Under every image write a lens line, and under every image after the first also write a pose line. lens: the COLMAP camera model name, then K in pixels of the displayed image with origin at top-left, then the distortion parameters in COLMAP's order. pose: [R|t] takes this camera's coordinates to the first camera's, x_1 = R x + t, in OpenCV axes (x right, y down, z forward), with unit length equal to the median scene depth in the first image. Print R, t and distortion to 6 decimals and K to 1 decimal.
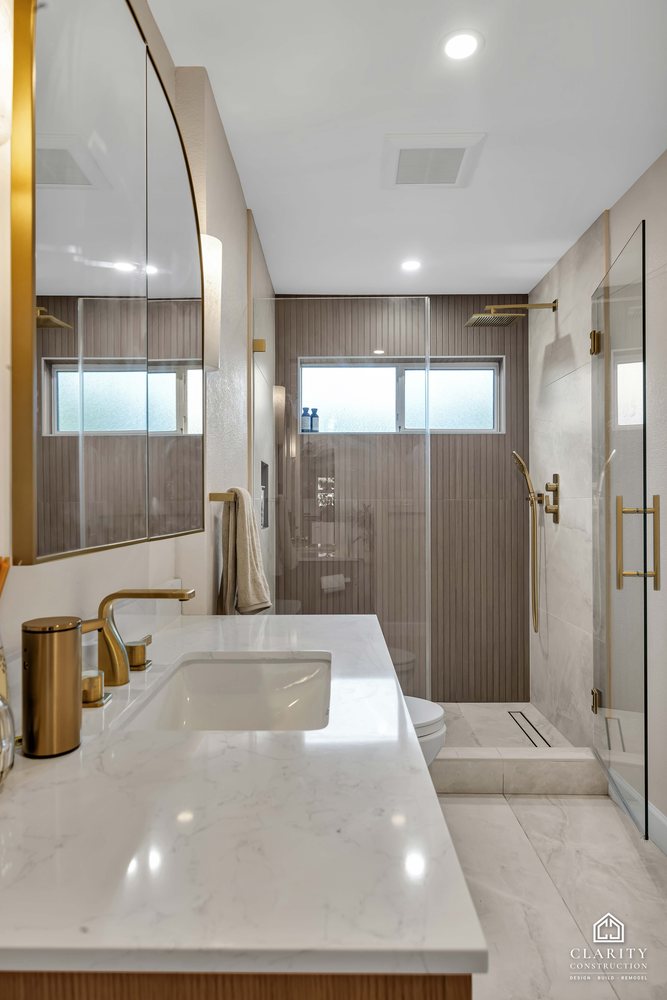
lens RADIAL K [[587.0, 0, 330.7], [0, 587.0, 502.6], [0, 0, 1]] dist [0.002144, -0.002897]
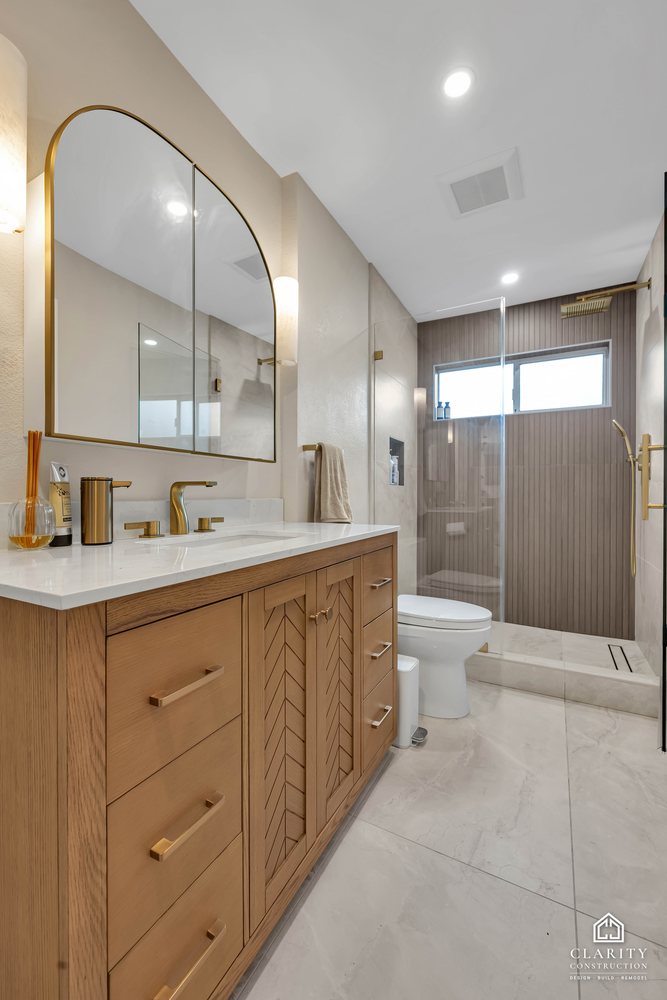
lens RADIAL K [[407.8, 0, 336.9], [0, 407.8, 496.1], [0, 0, 1]] dist [-0.000612, -0.000726]
pose [[0.892102, 0.005126, -0.451805, 0.189136], [-0.001847, 0.999969, 0.007699, 0.057332], [0.451831, -0.006033, 0.892083, 0.037988]]
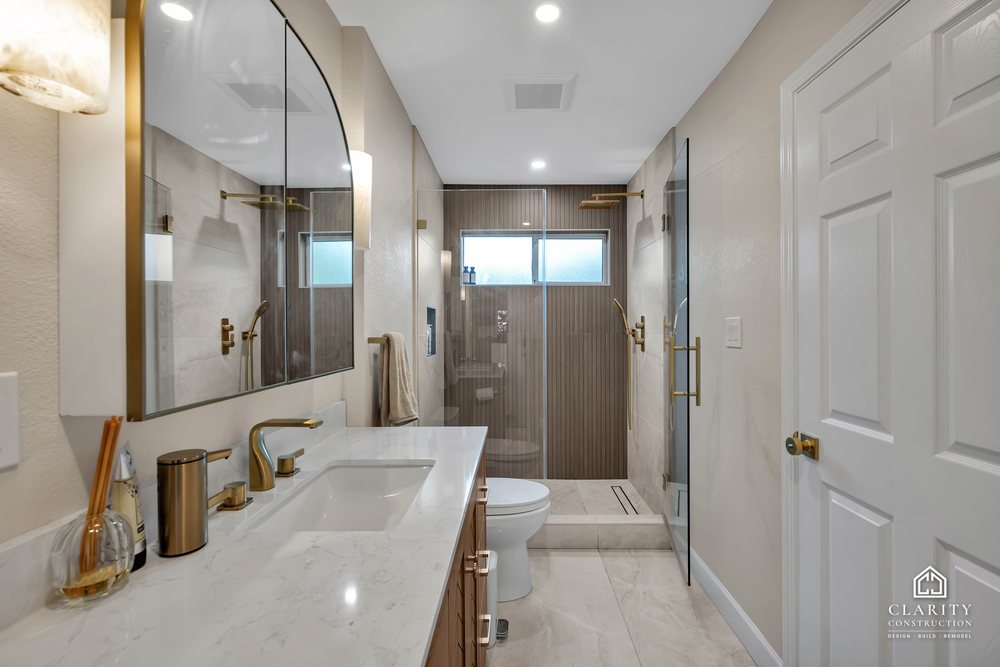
lens RADIAL K [[423.6, 0, 514.1], [0, 423.6, 329.8], [0, 0, 1]] dist [-0.000598, 0.000136]
pose [[0.999939, -0.001153, 0.011029, 0.063731], [0.001084, 0.999980, 0.006224, -0.020700], [-0.011036, -0.006212, 0.999920, 0.004242]]
